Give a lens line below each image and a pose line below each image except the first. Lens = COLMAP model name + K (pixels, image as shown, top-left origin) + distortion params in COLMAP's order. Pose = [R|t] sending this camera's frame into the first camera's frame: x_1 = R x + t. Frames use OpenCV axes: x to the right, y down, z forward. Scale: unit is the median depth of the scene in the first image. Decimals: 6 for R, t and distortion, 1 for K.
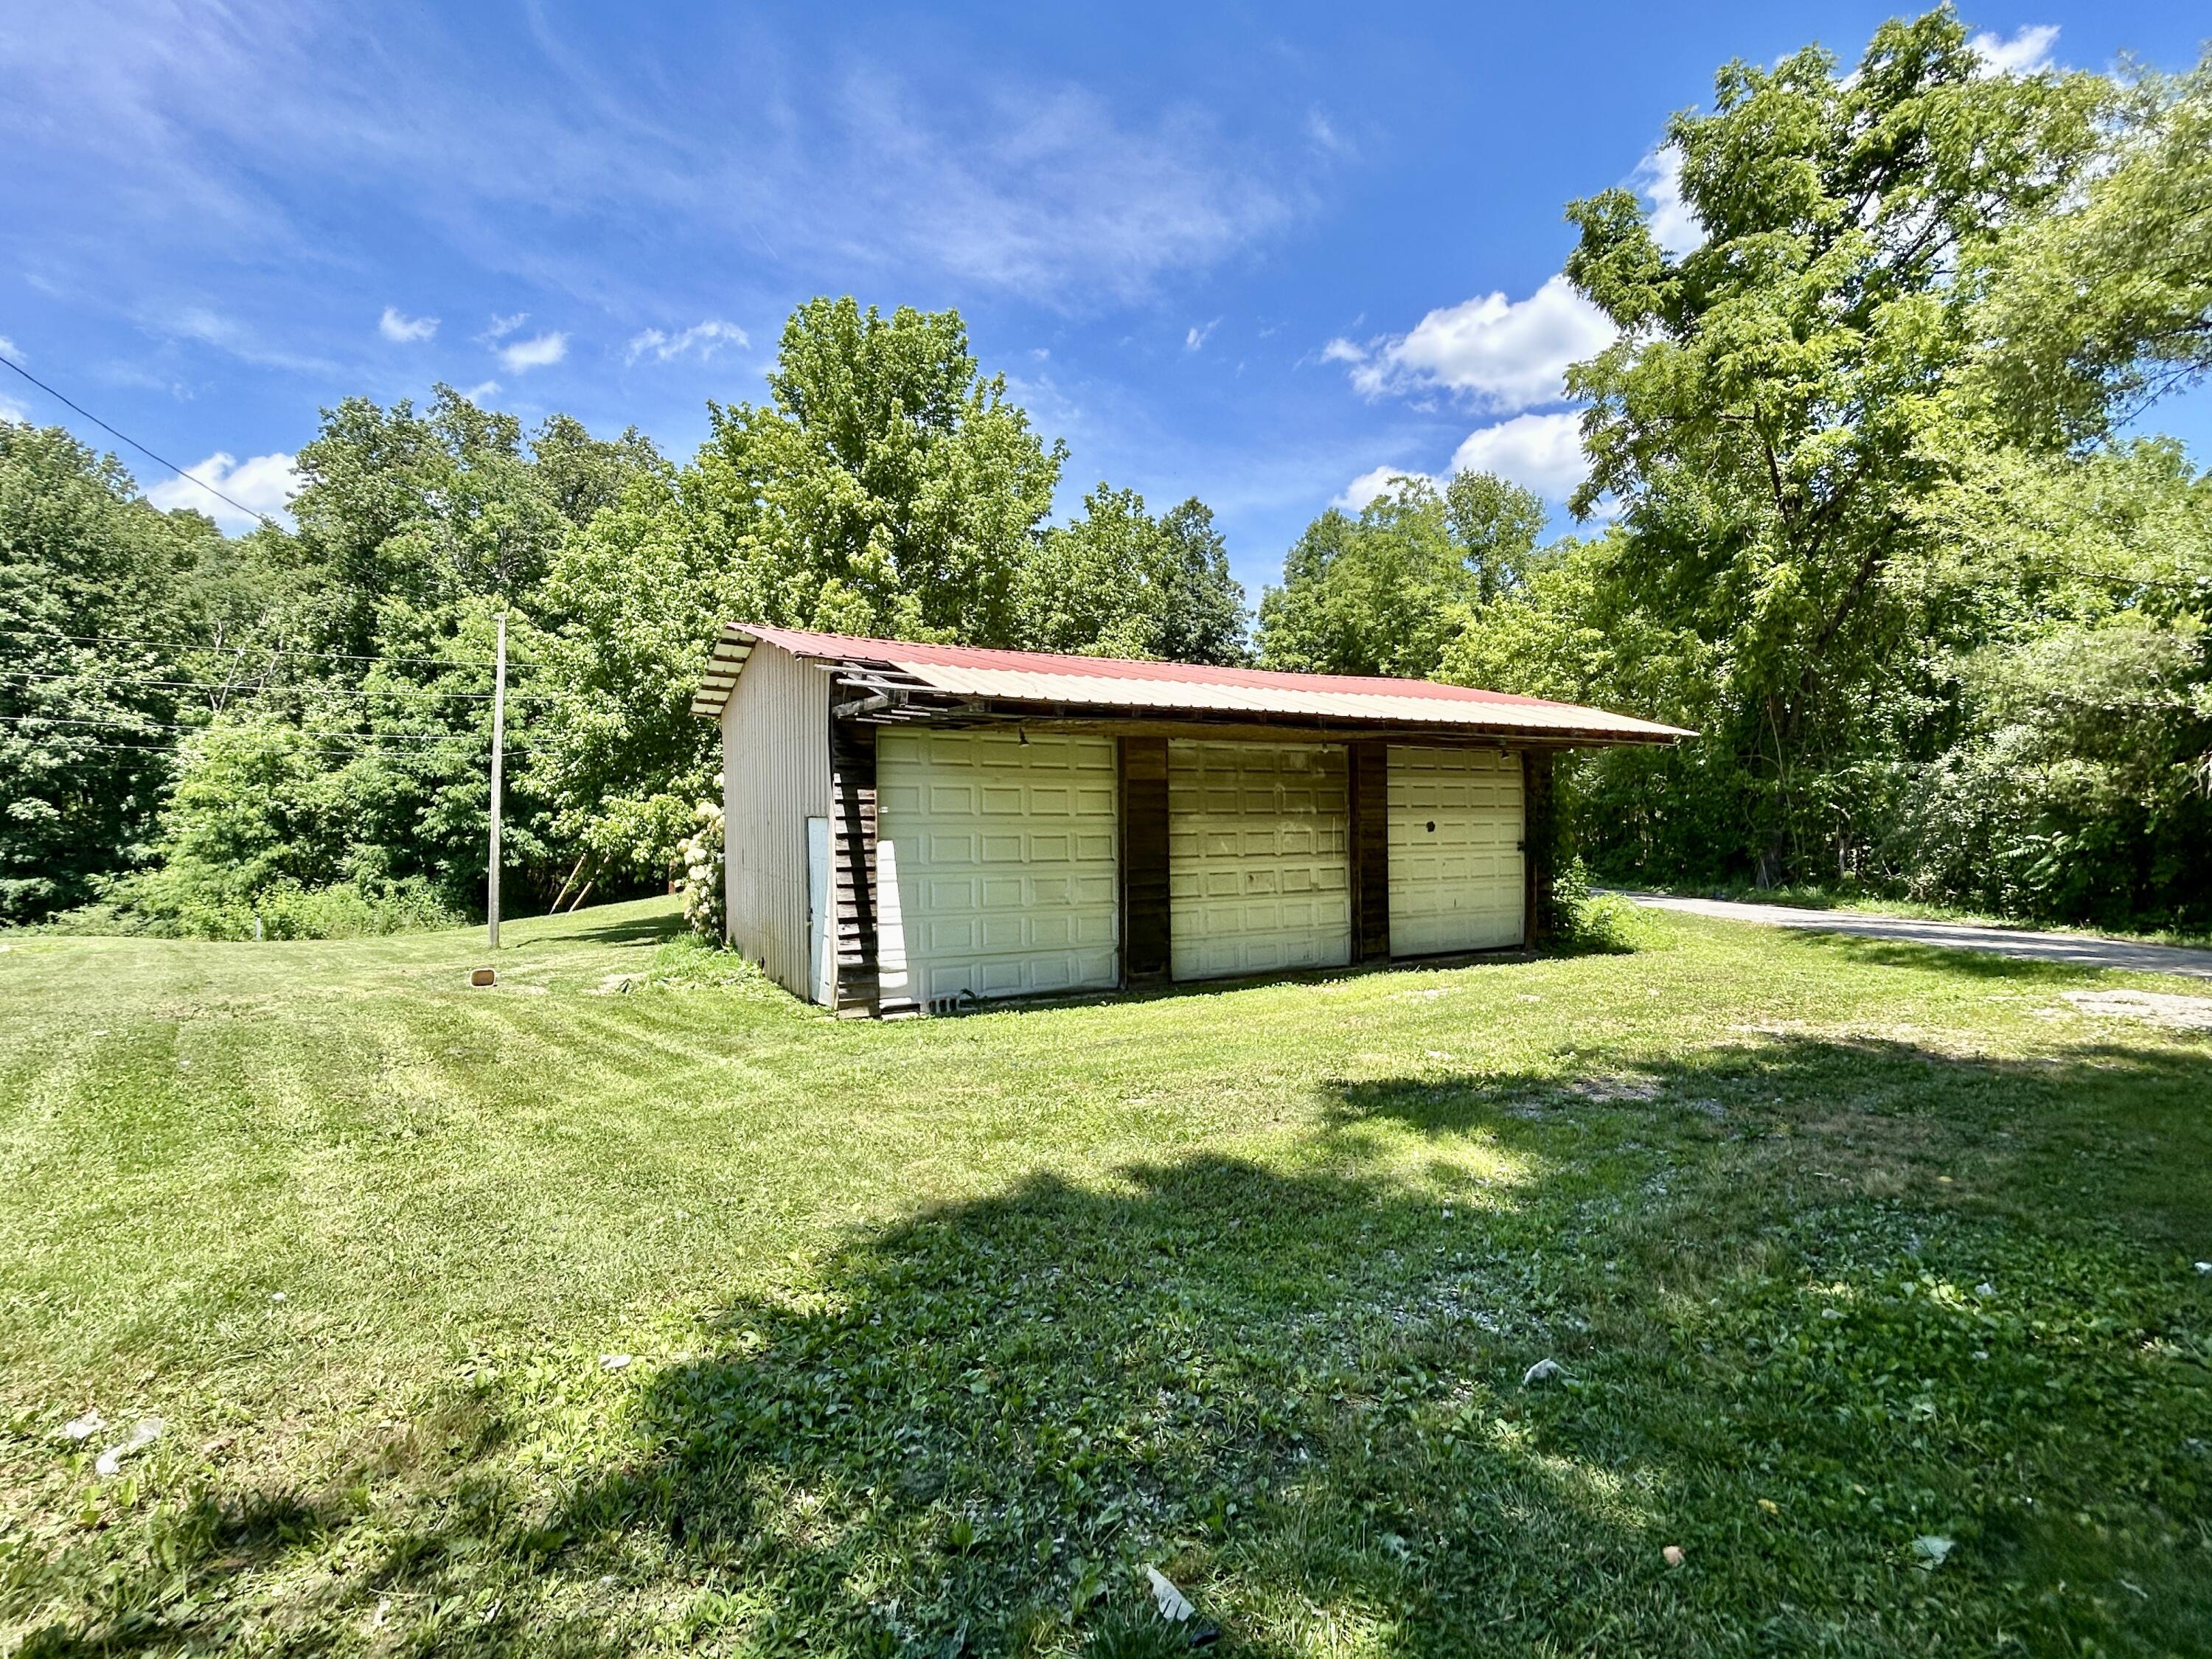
lens RADIAL K [[1051.1, 0, 1105.9], [0, 1051.1, 825.1], [0, 0, 1]] dist [-0.004311, 0.001559]
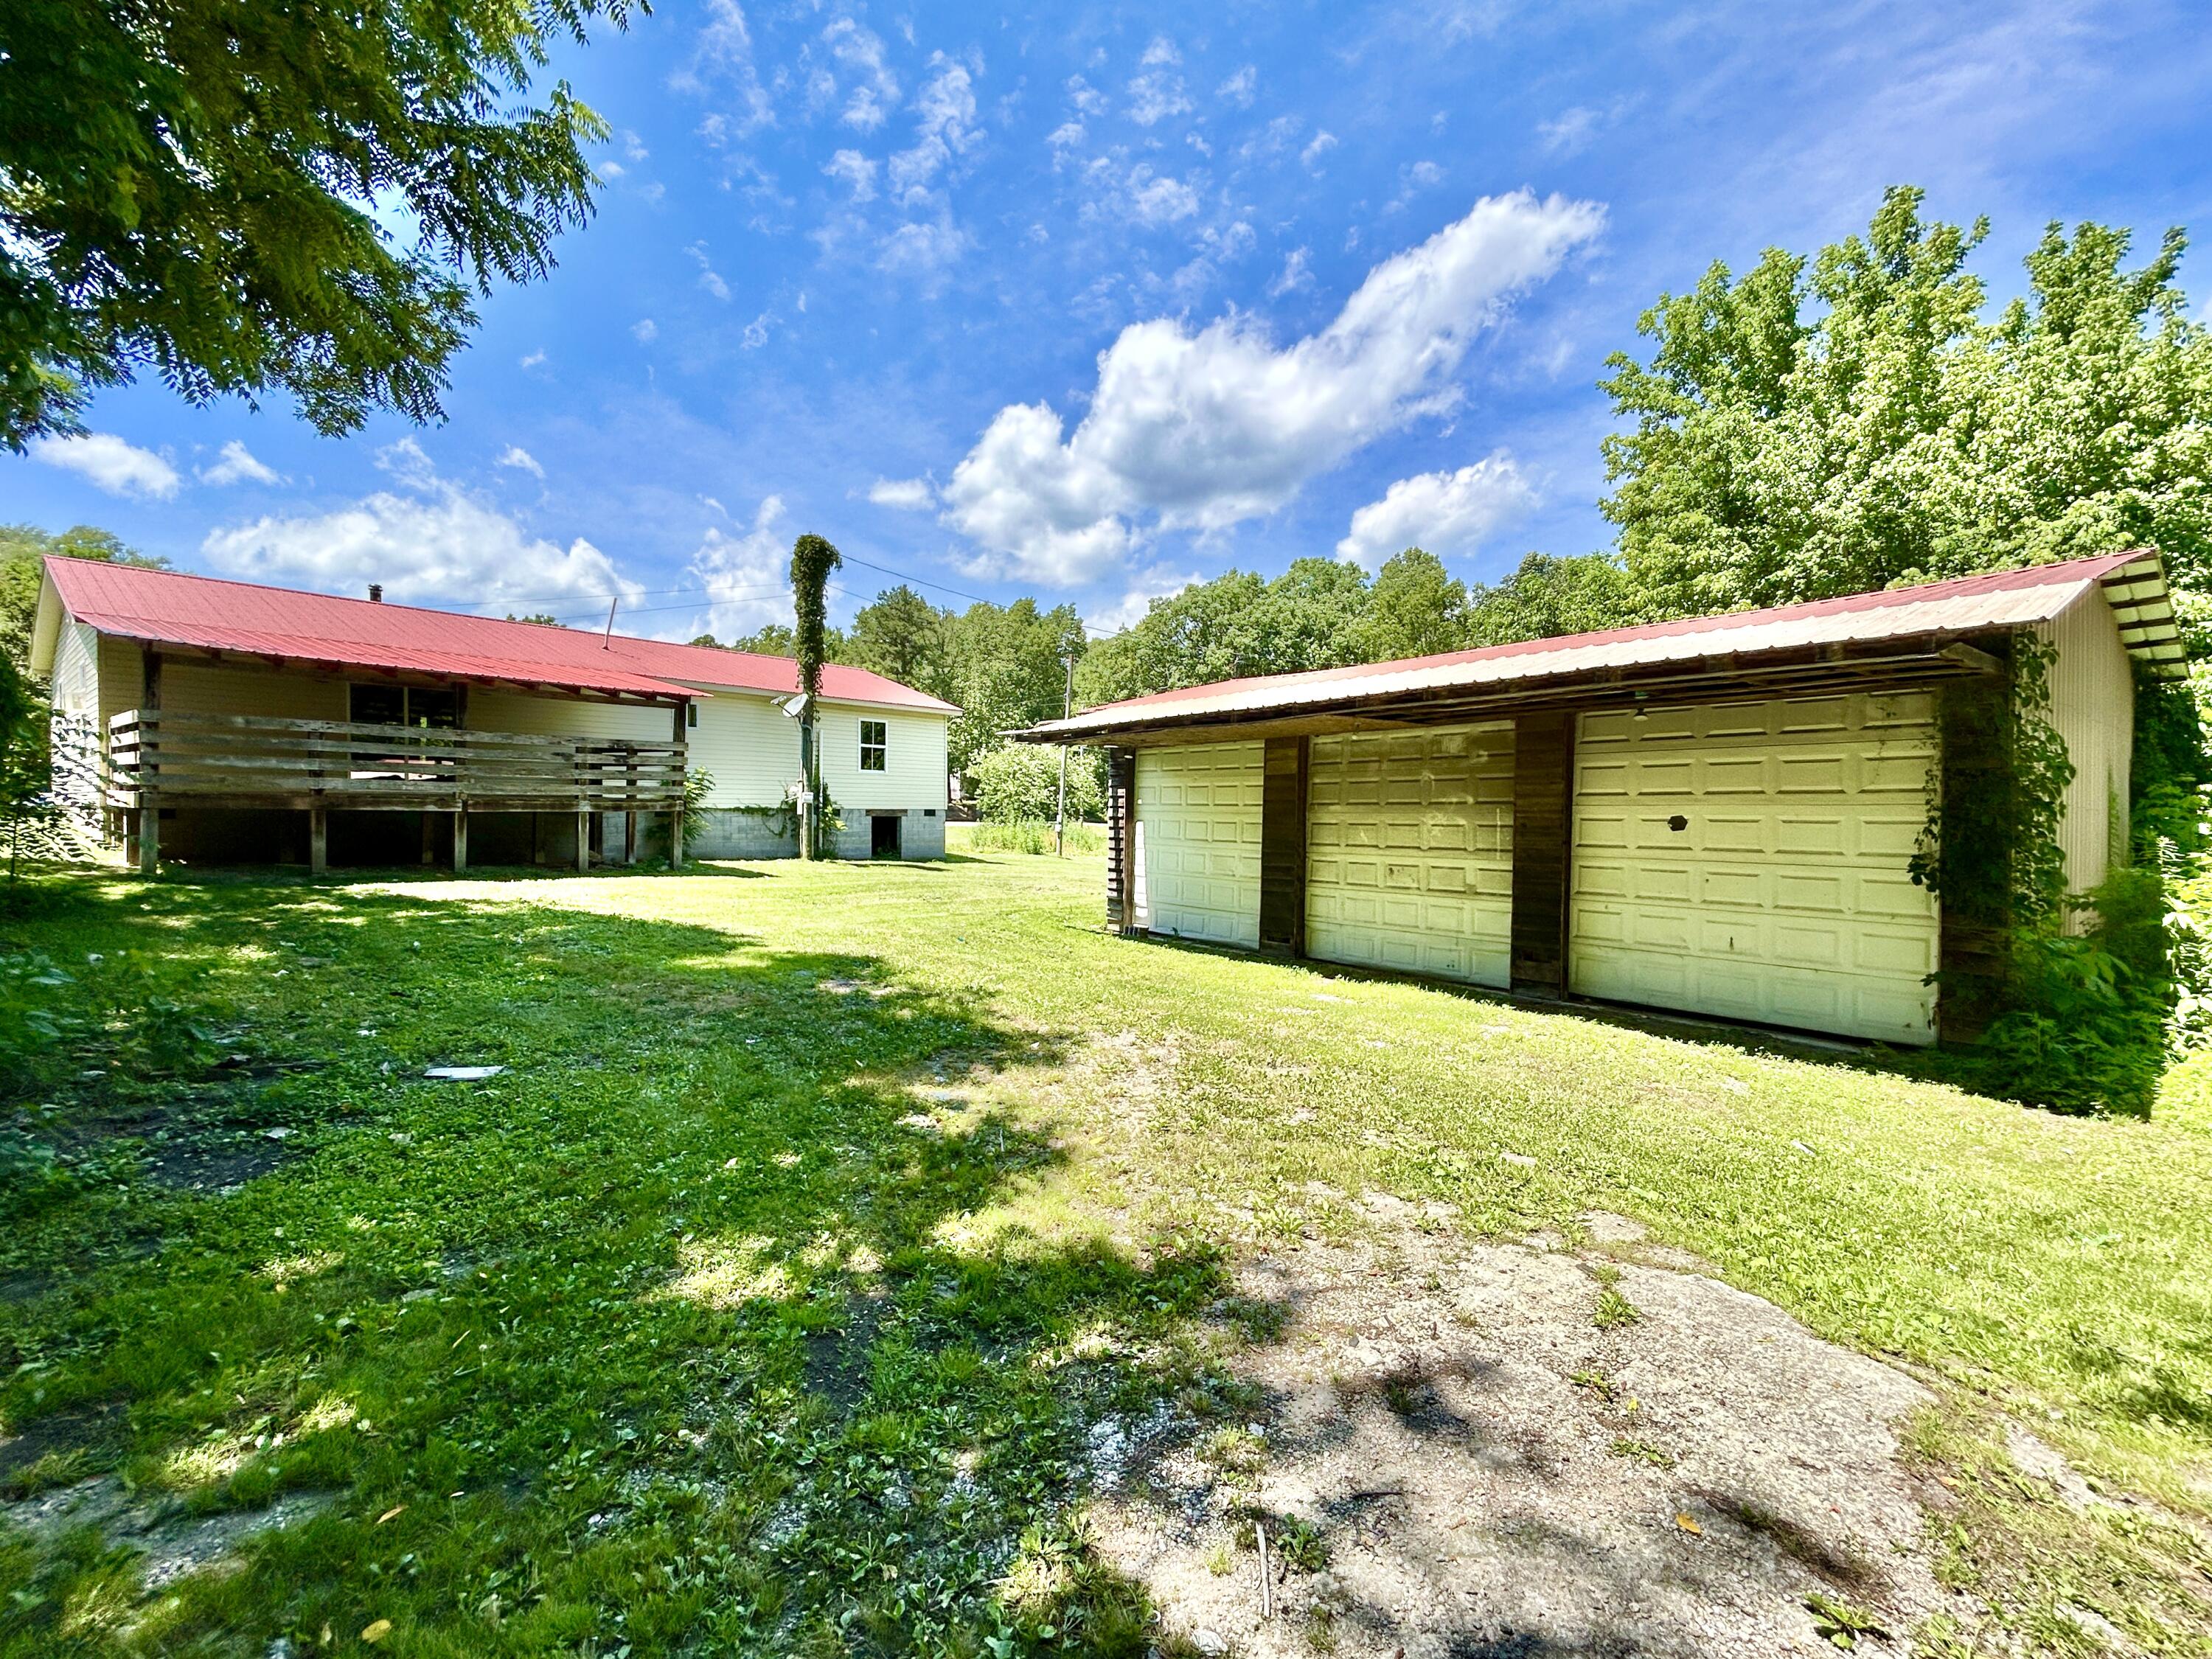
lens RADIAL K [[957.4, 0, 1115.5], [0, 957.4, 819.8], [0, 0, 1]] dist [-0.000675, 0.000058]
pose [[0.152993, 0.010491, -0.988172, 1.187794], [-0.018215, 0.999804, 0.007795, 0.001667], [0.988059, 0.016807, 0.153154, 0.751651]]
